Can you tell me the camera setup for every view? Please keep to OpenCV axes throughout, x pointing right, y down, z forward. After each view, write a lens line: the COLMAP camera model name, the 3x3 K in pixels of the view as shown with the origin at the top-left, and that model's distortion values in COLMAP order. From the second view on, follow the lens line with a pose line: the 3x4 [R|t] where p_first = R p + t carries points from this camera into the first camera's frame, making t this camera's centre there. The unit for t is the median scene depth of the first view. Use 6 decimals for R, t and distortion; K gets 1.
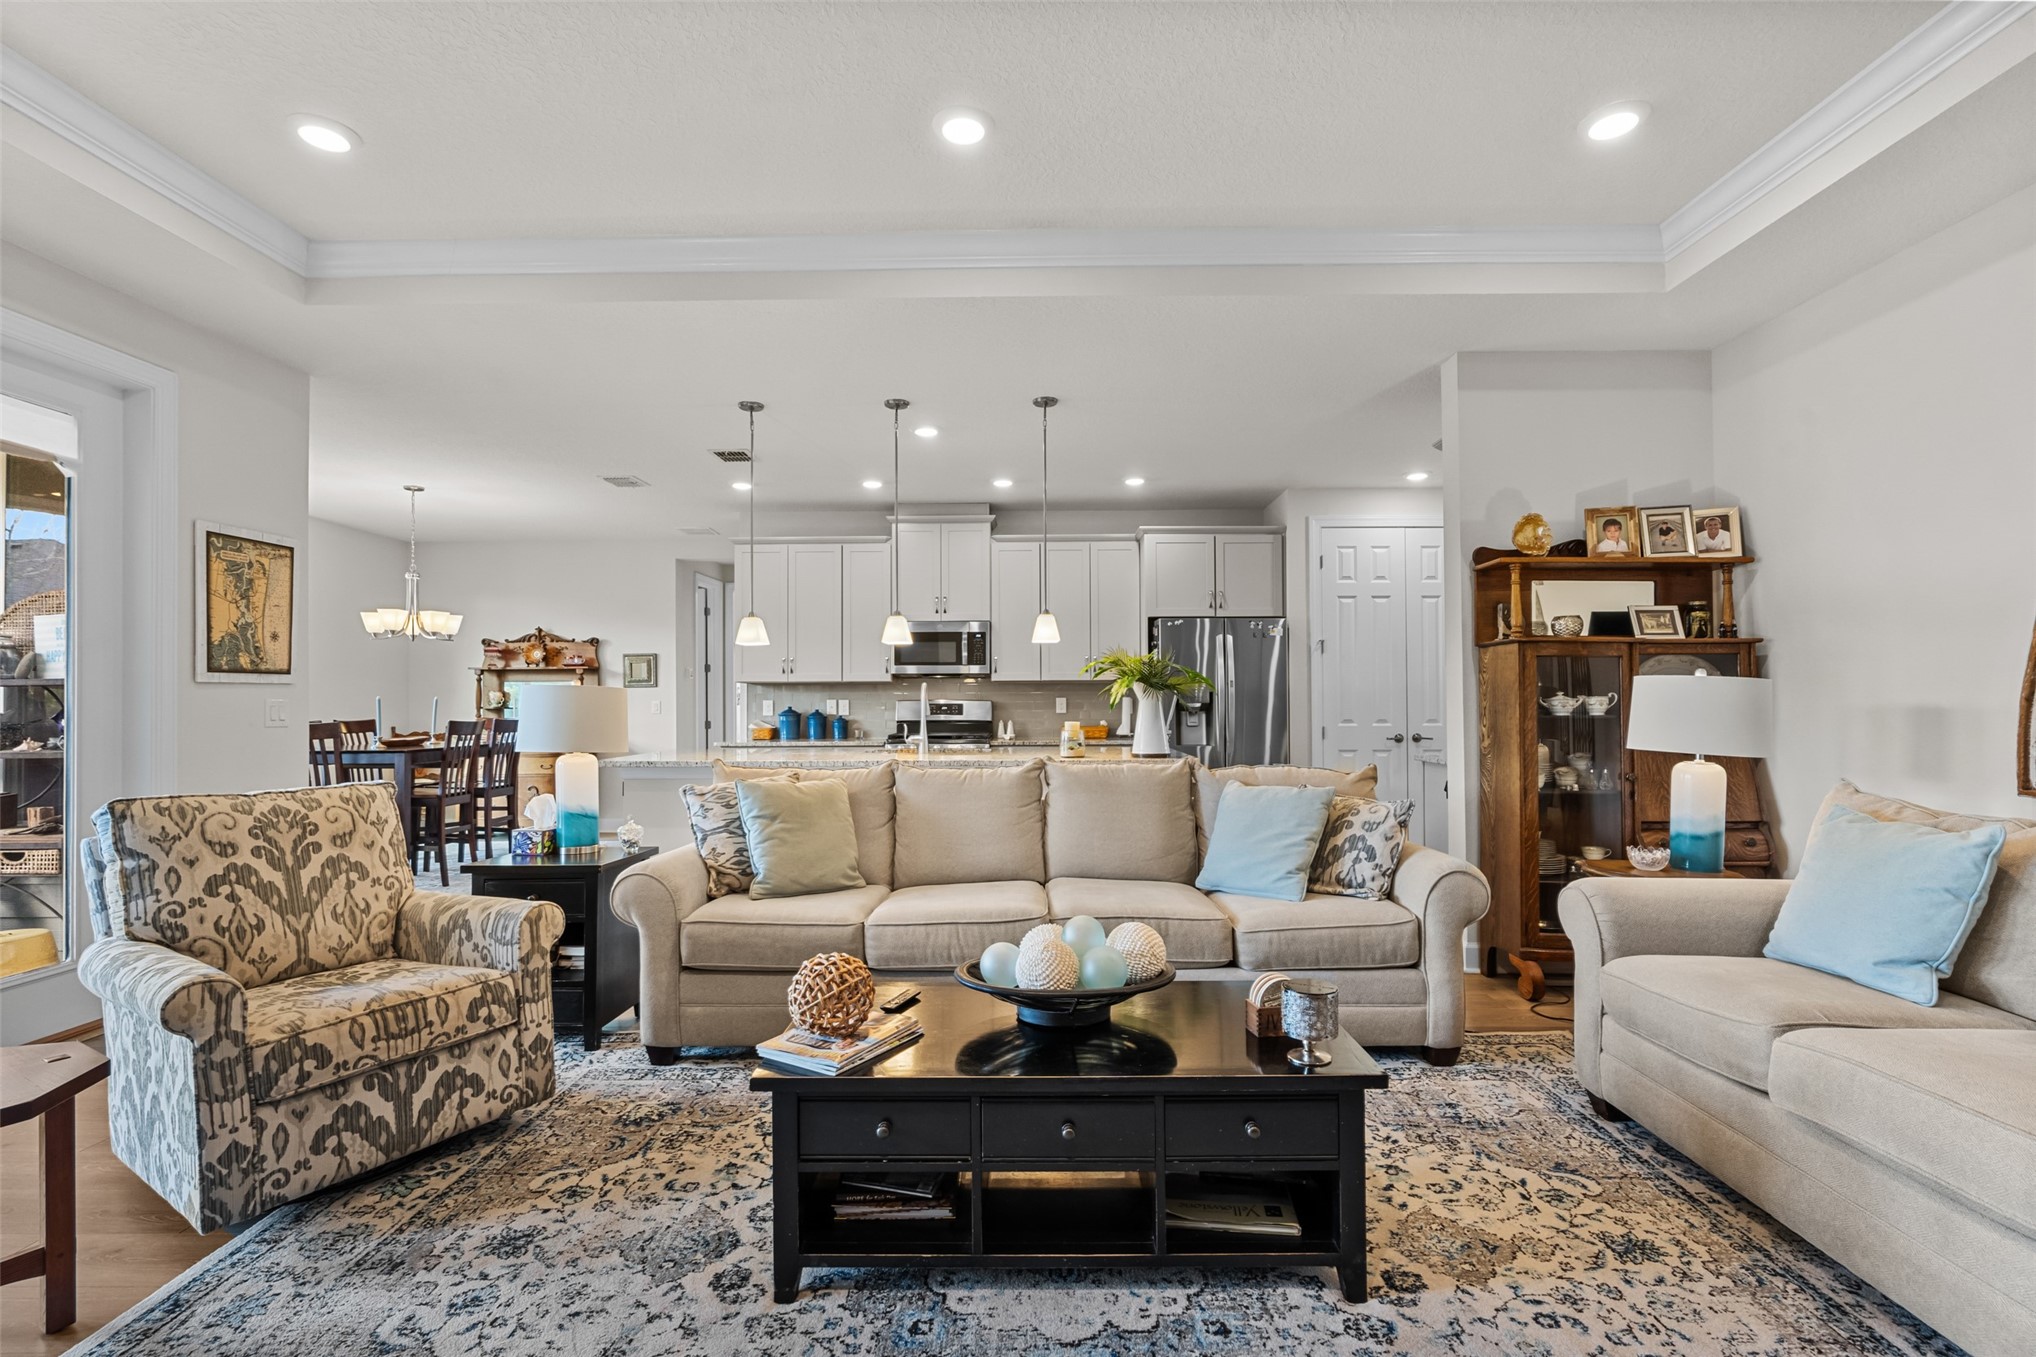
lens RADIAL K [[921.0, 0, 1022.3], [0, 921.0, 690.5], [0, 0, 1]] dist [-0.009049, 0.004109]
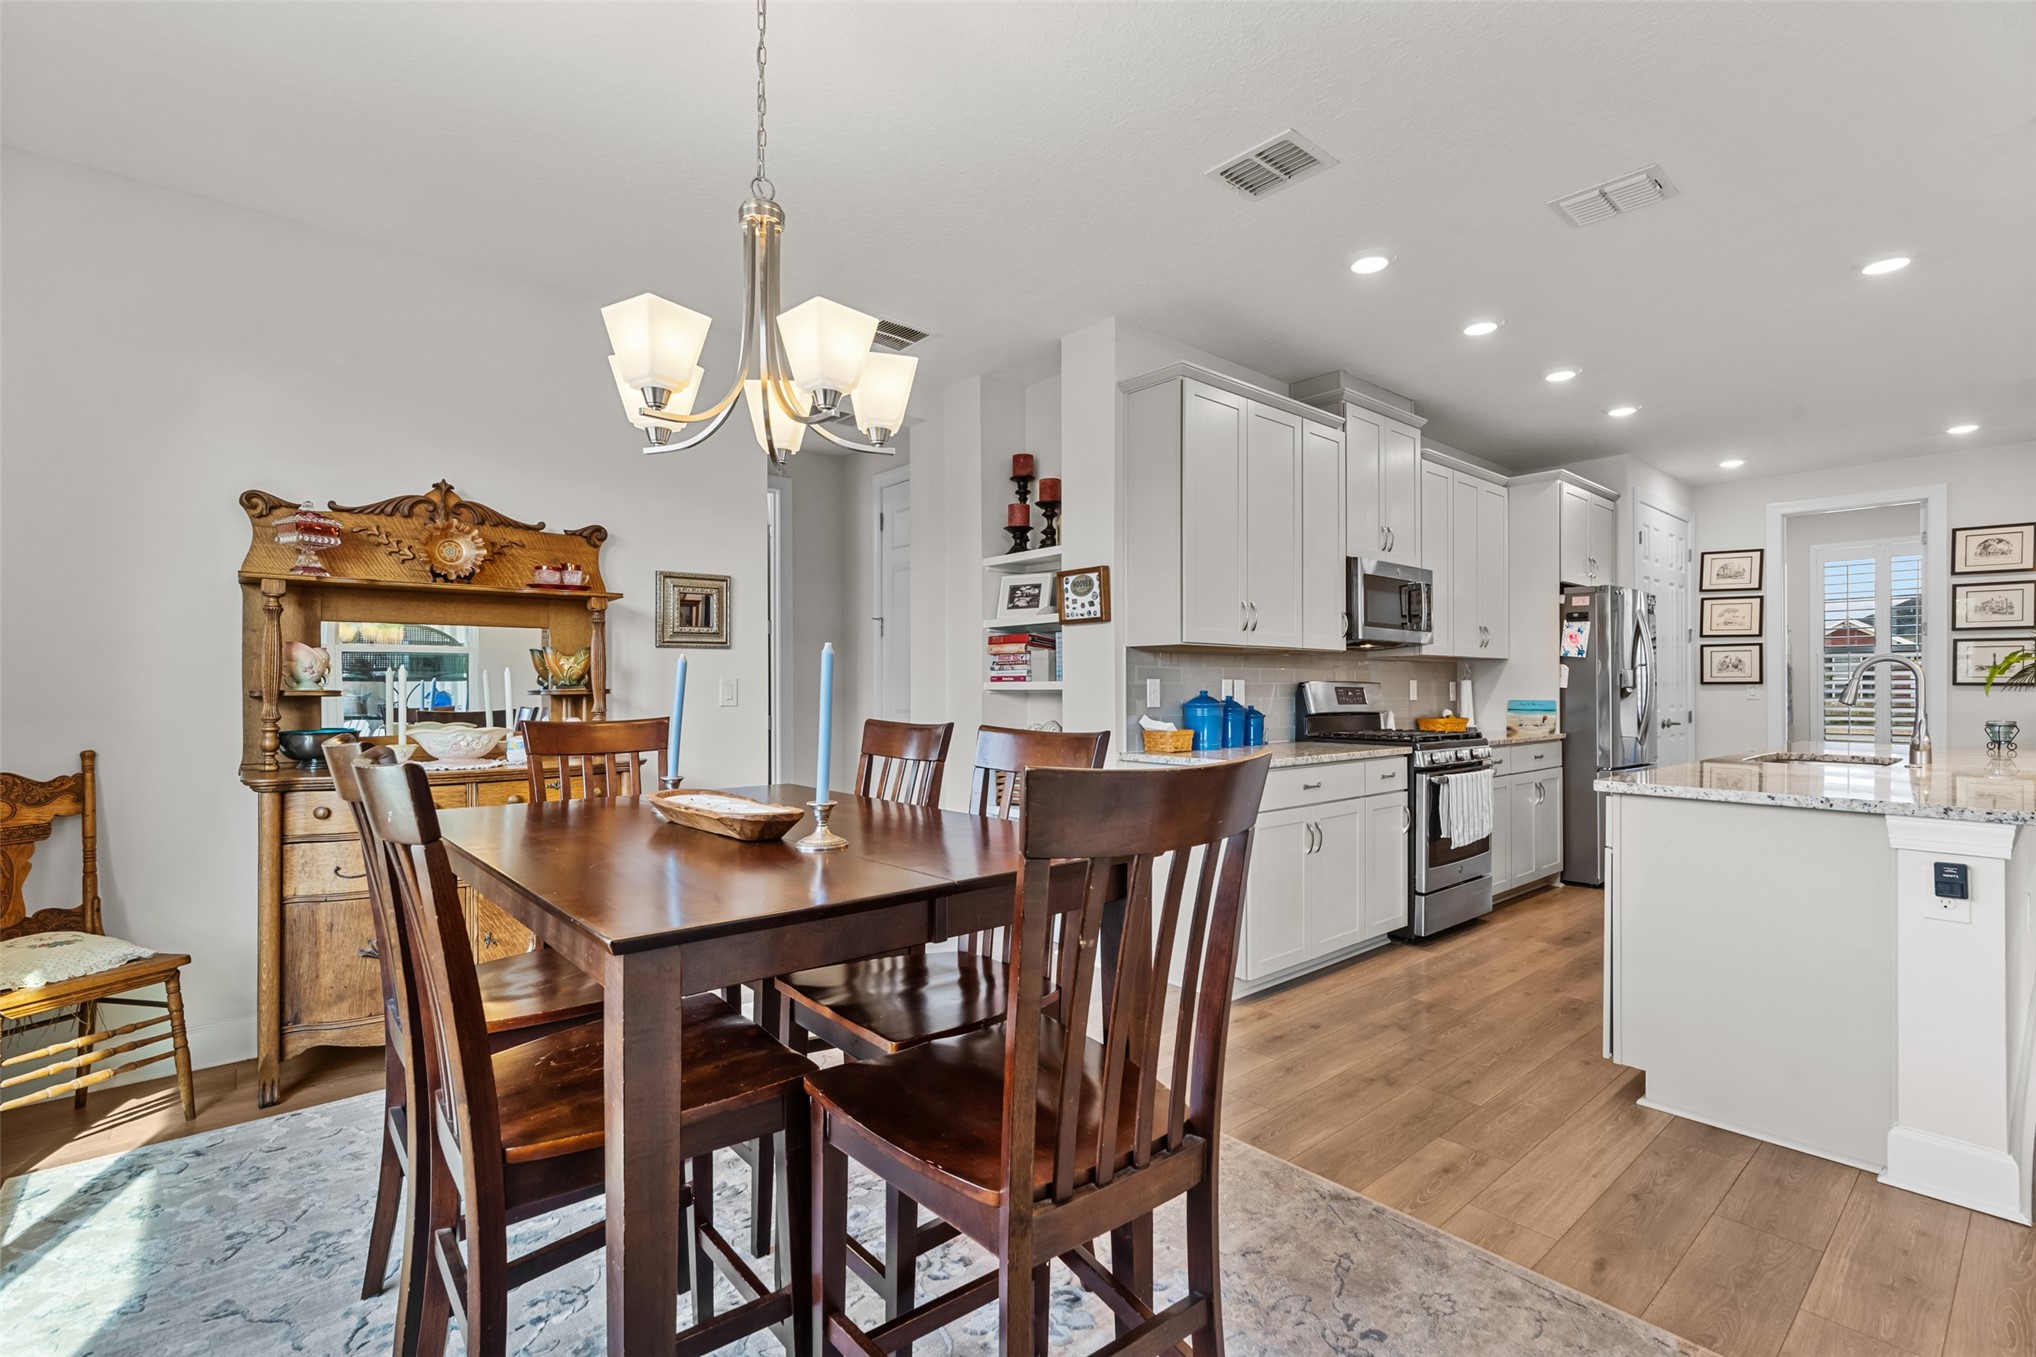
lens RADIAL K [[921.0, 0, 1015.7], [0, 921.0, 683.7], [0, 0, 1]] dist [-0.009049, 0.004109]
pose [[0.750378, 0.008370, 0.660956, -1.273233], [-0.012692, 0.999918, 0.001748, 0.024689], [-0.660887, -0.009700, 0.750423, 1.178742]]
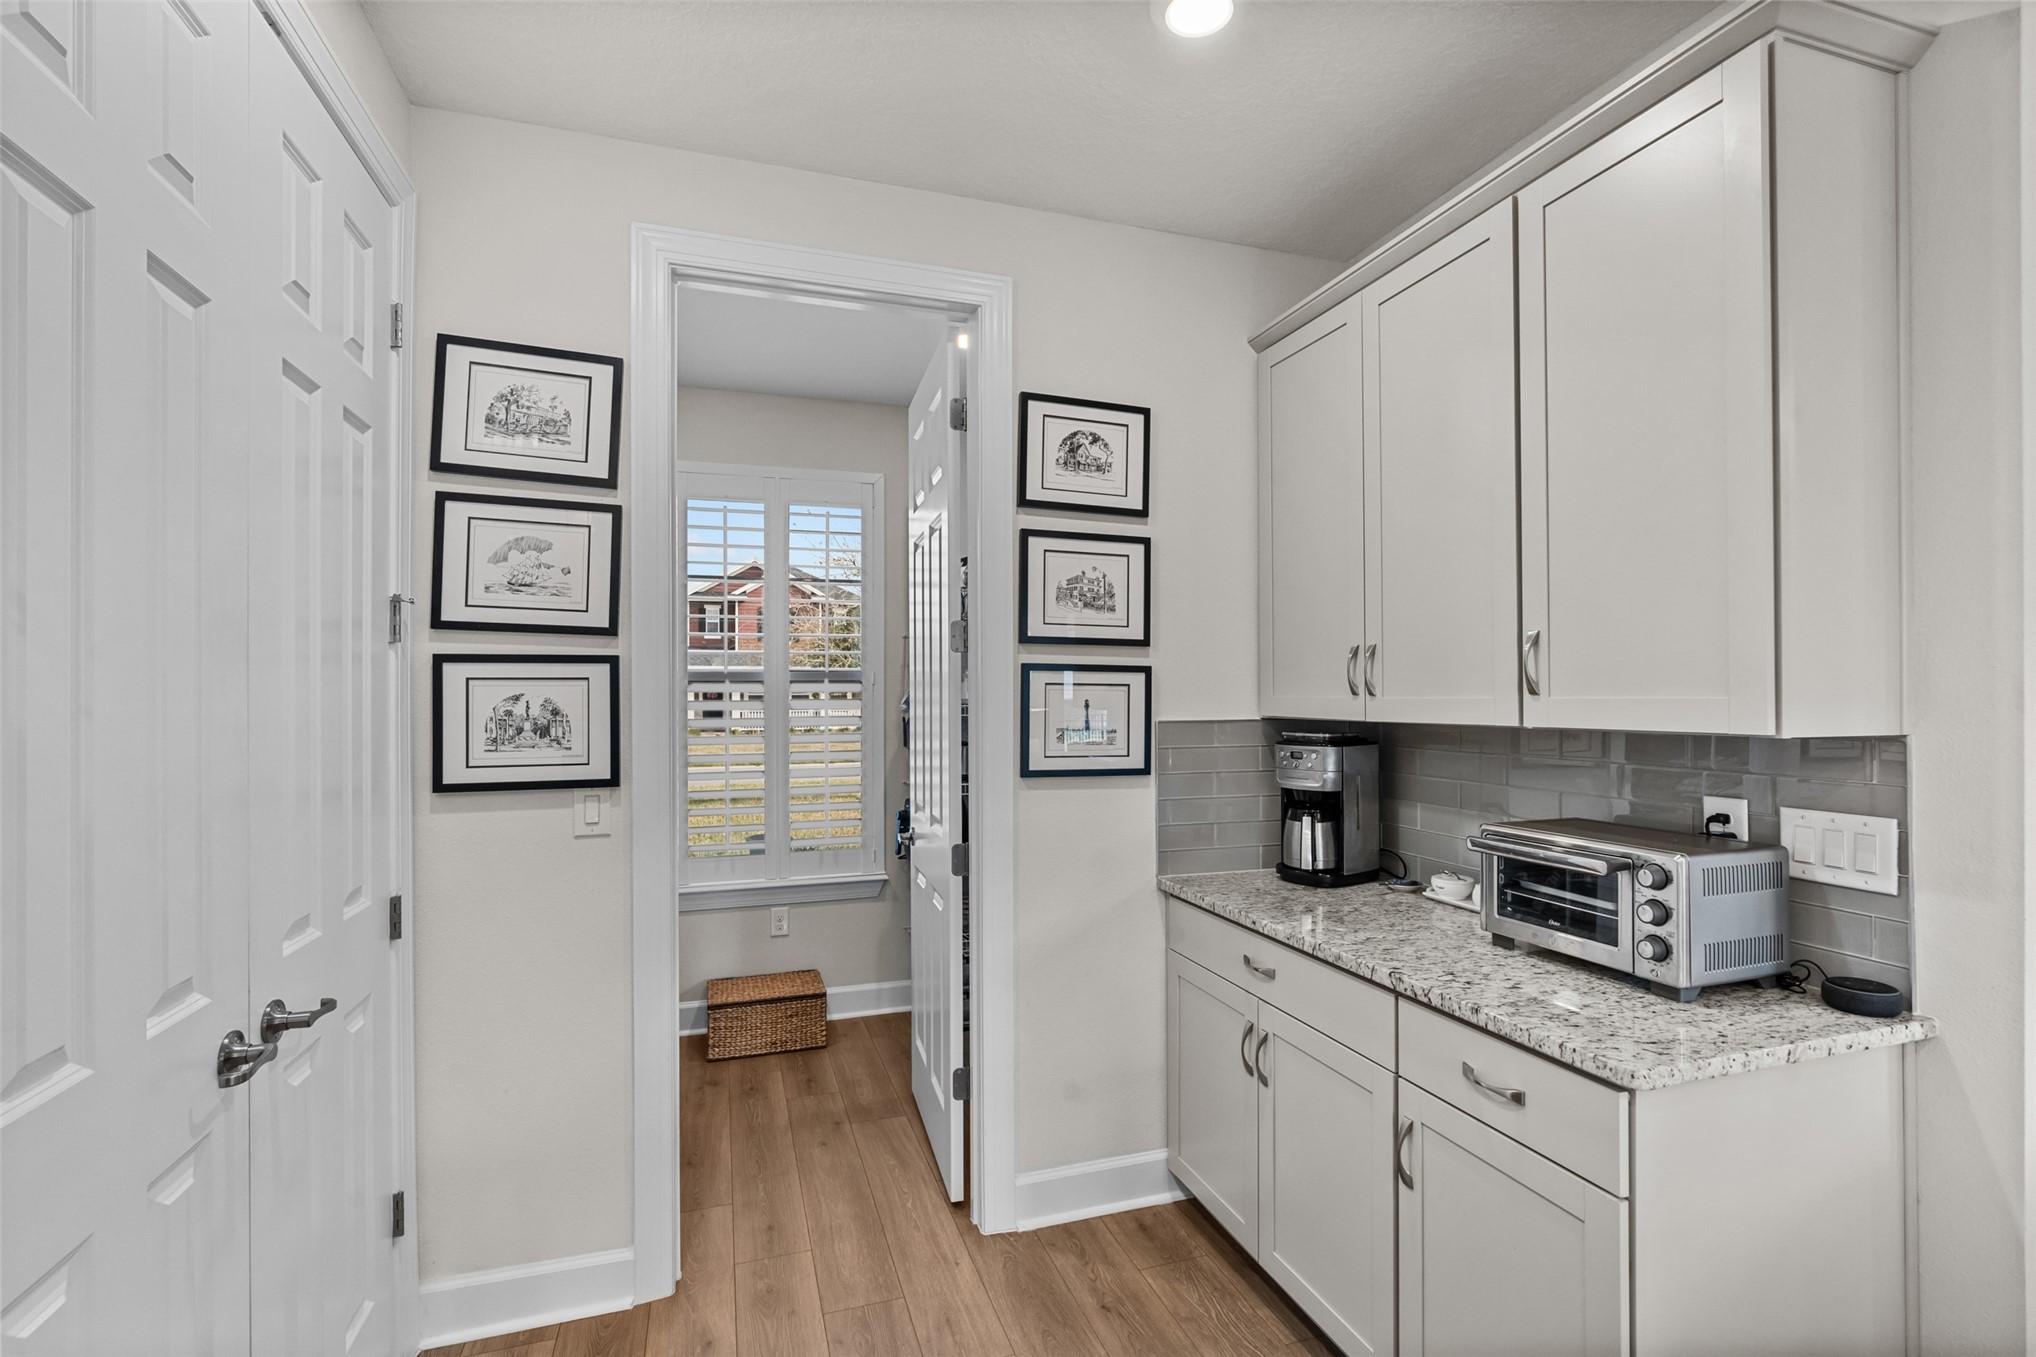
lens RADIAL K [[921.0, 0, 1022.8], [0, 921.0, 689.4], [0, 0, 1]] dist [-0.009049, 0.004109]
pose [[-0.329656, 0.011619, 0.944030, 0.283024], [-0.007127, 0.999865, -0.014796, -0.038903], [-0.944074, -0.011606, -0.329529, 1.490089]]
